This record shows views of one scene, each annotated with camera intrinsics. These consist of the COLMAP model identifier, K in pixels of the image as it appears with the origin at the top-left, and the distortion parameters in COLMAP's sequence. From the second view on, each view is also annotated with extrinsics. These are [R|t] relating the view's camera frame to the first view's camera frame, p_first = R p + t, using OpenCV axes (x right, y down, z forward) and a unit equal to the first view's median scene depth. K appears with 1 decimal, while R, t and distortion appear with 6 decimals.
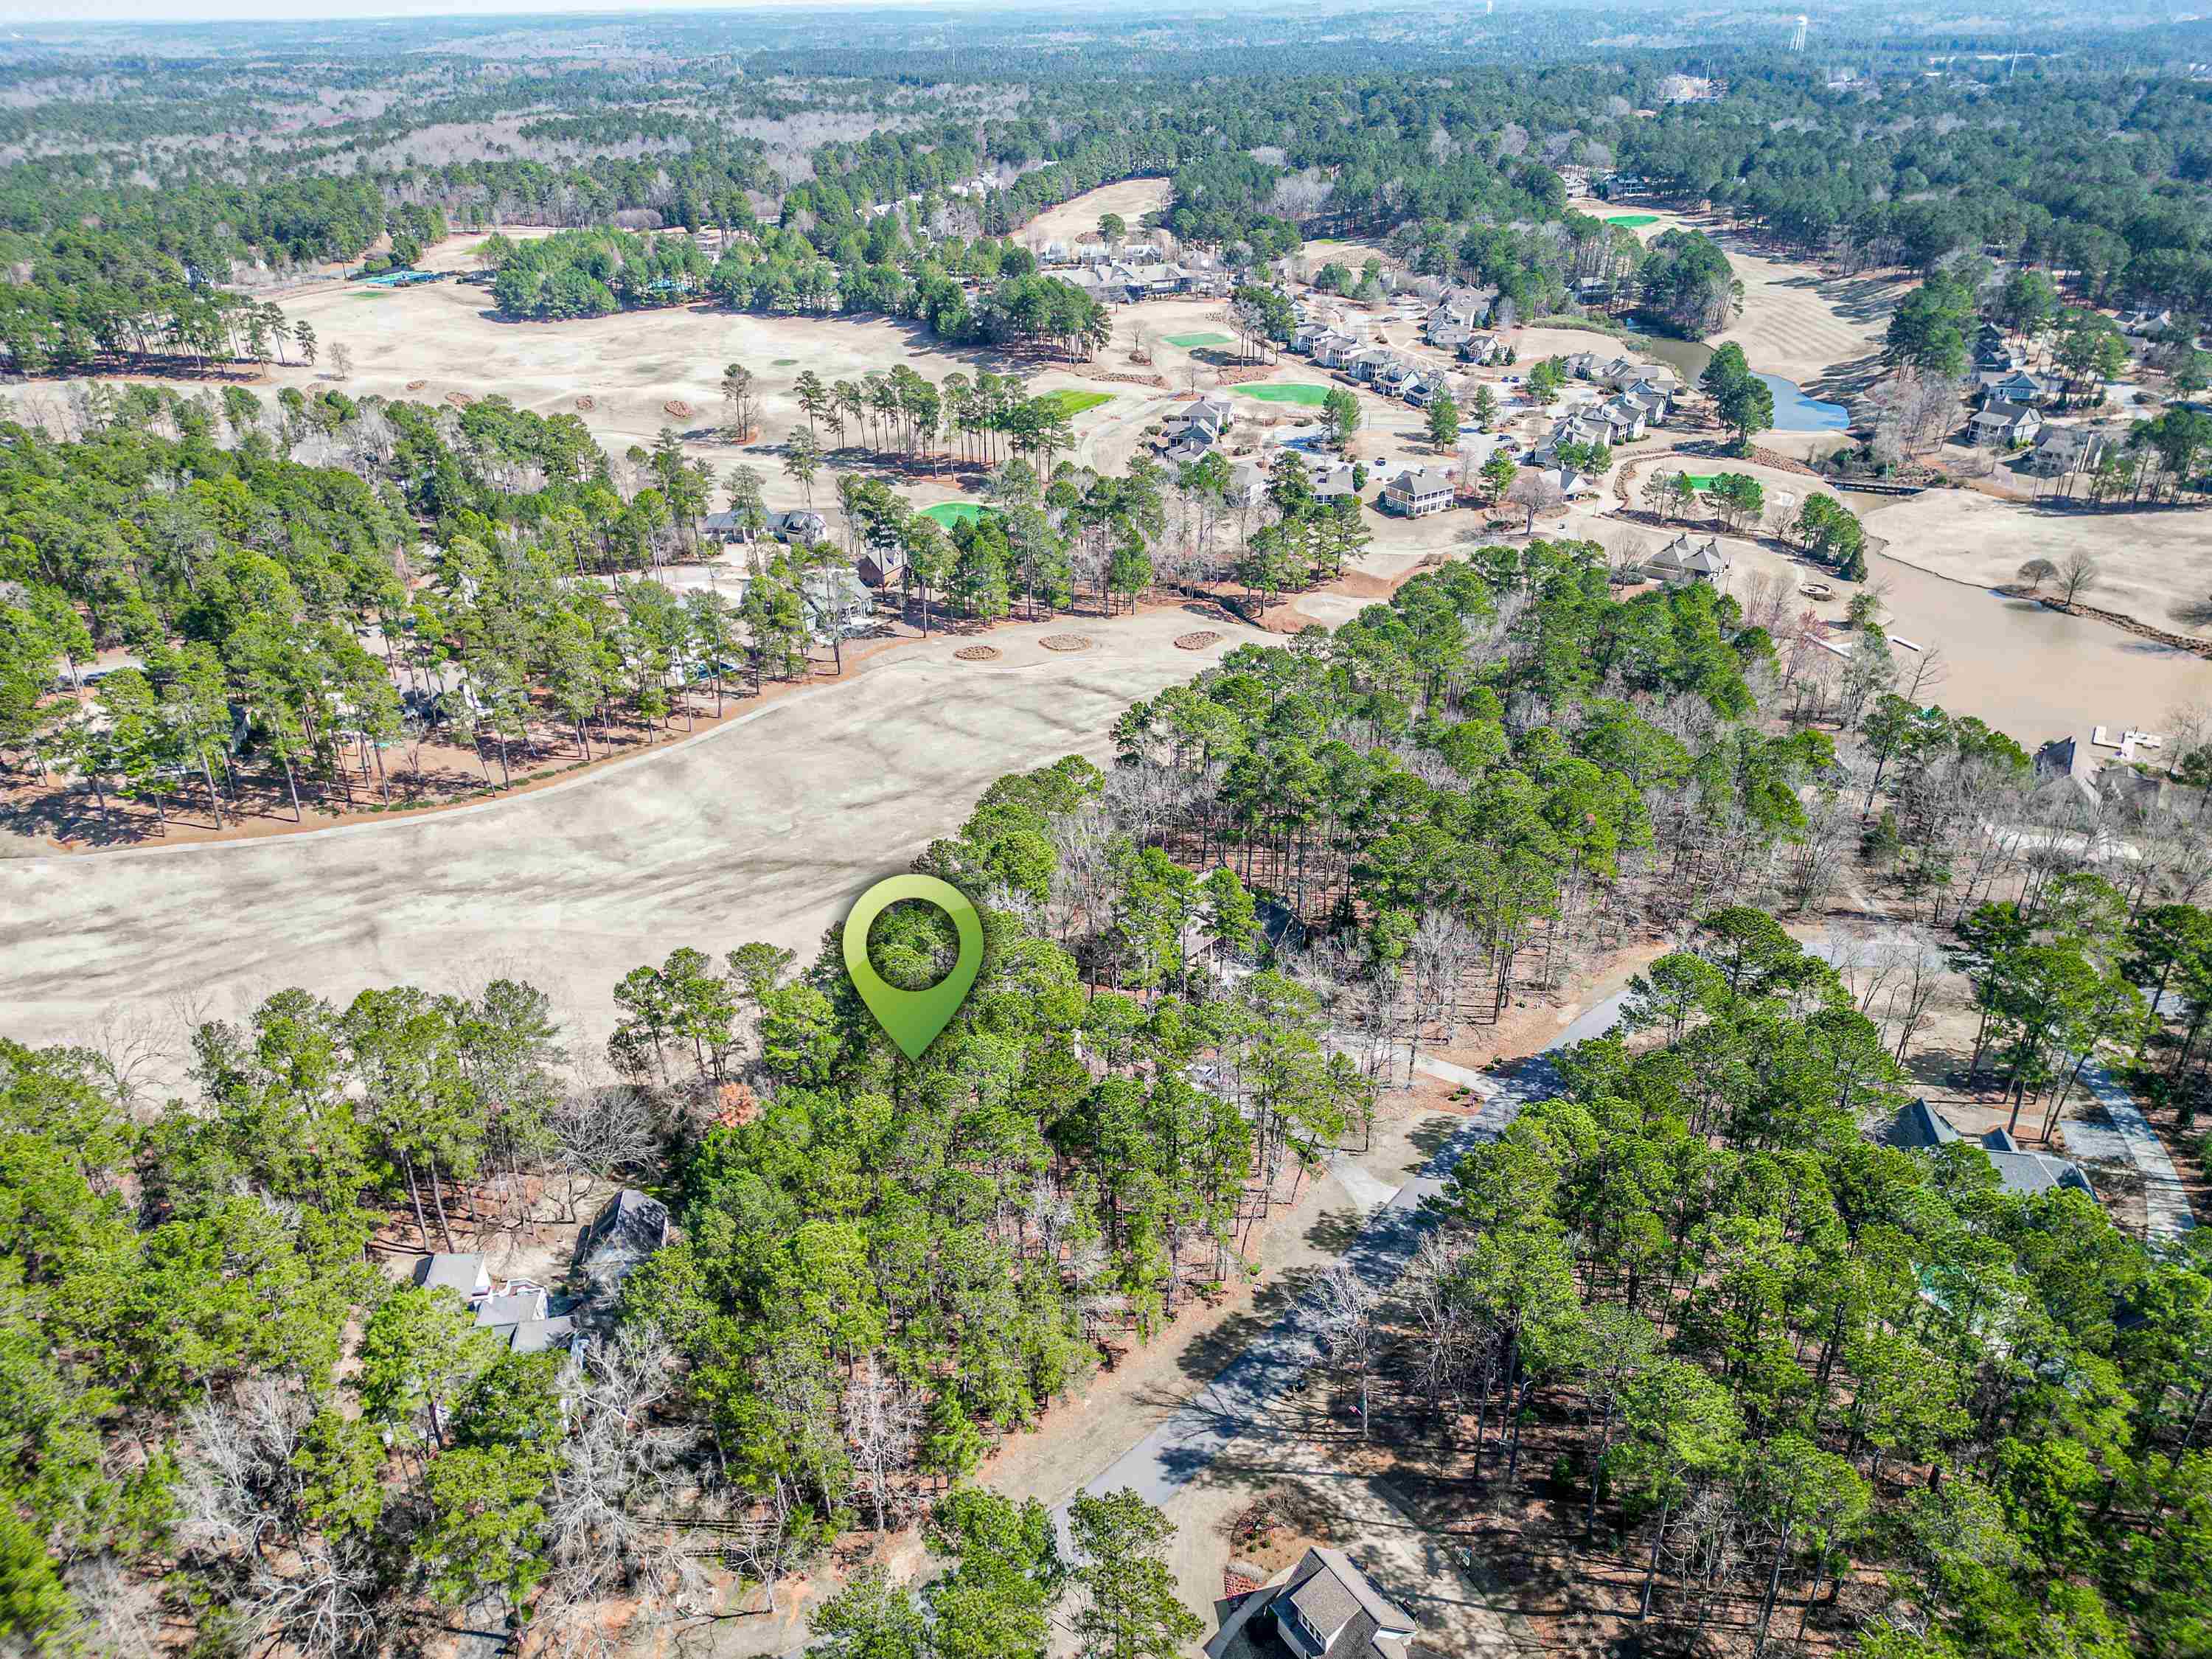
lens RADIAL K [[1541.5, 0, 1097.7], [0, 1541.5, 826.6], [0, 0, 1]] dist [0.074012, -0.062006]
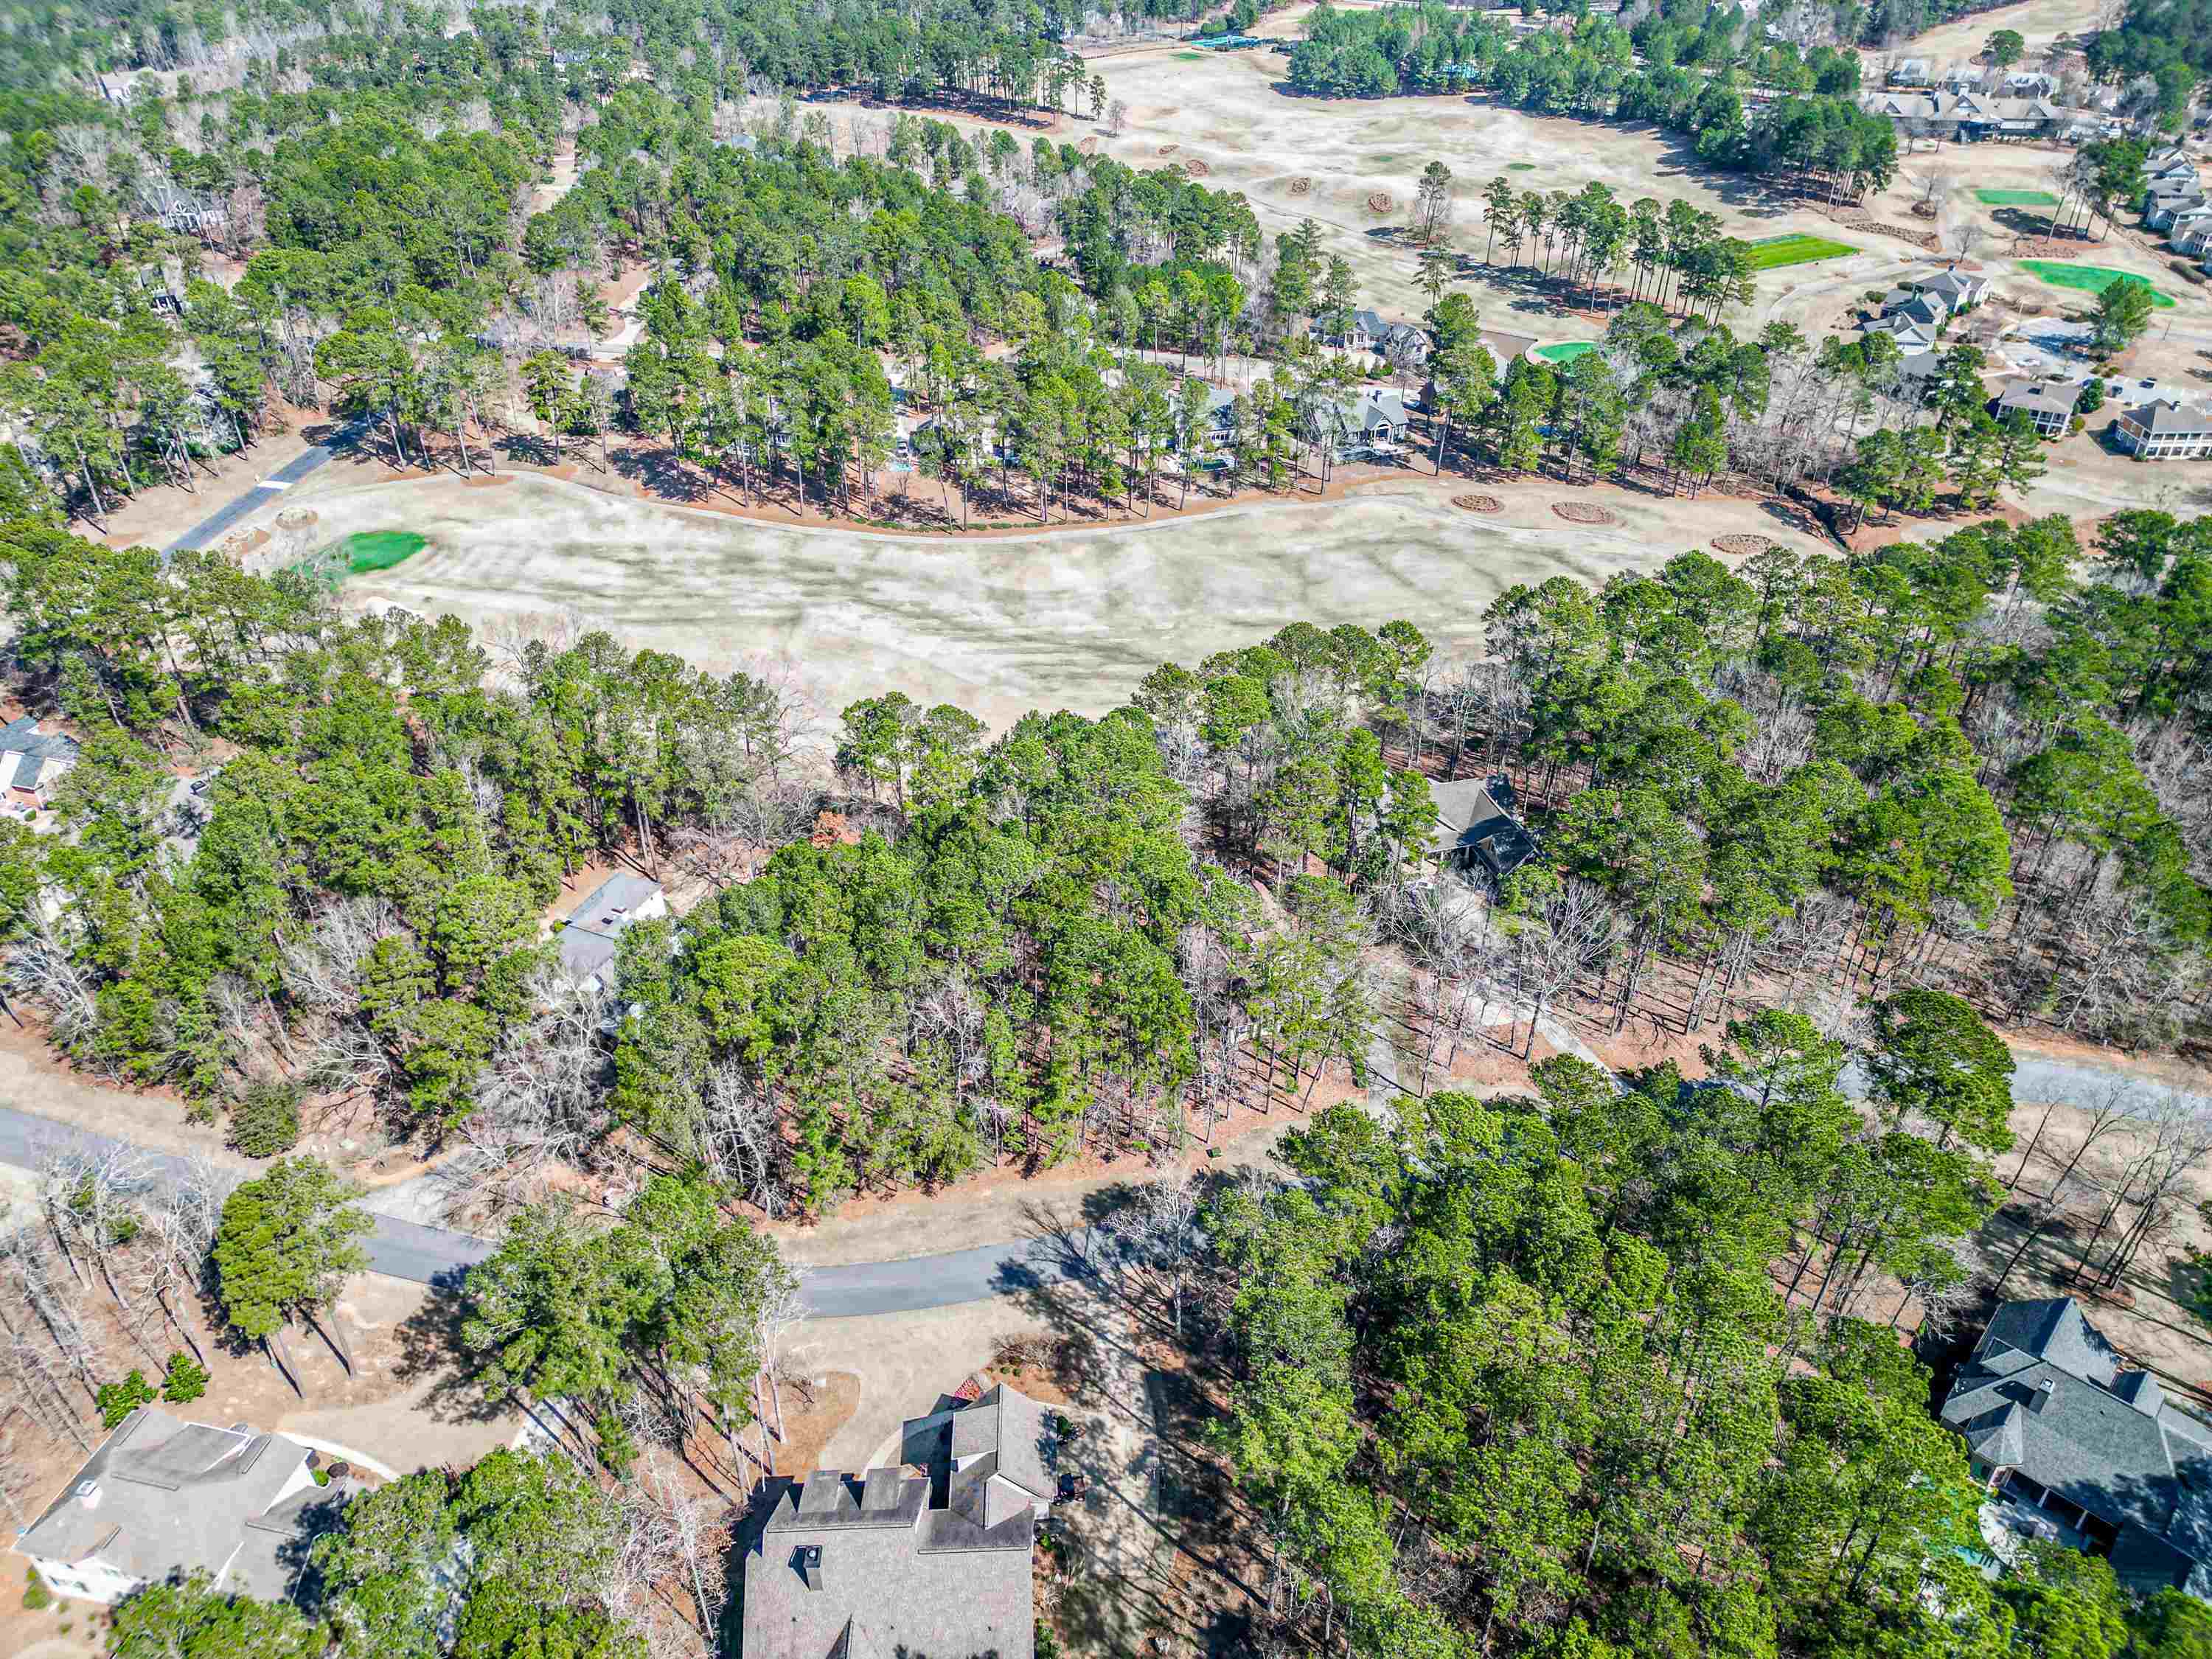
lens RADIAL K [[1540.1, 0, 1096.6], [0, 1540.1, 829.1], [0, 0, 1]] dist [0.073263, -0.066667]
pose [[0.850242, 0.307600, -0.427167, 0.140097], [-0.255800, 0.950679, 0.175428, -0.022843], [0.460060, -0.039887, 0.886991, 0.035817]]
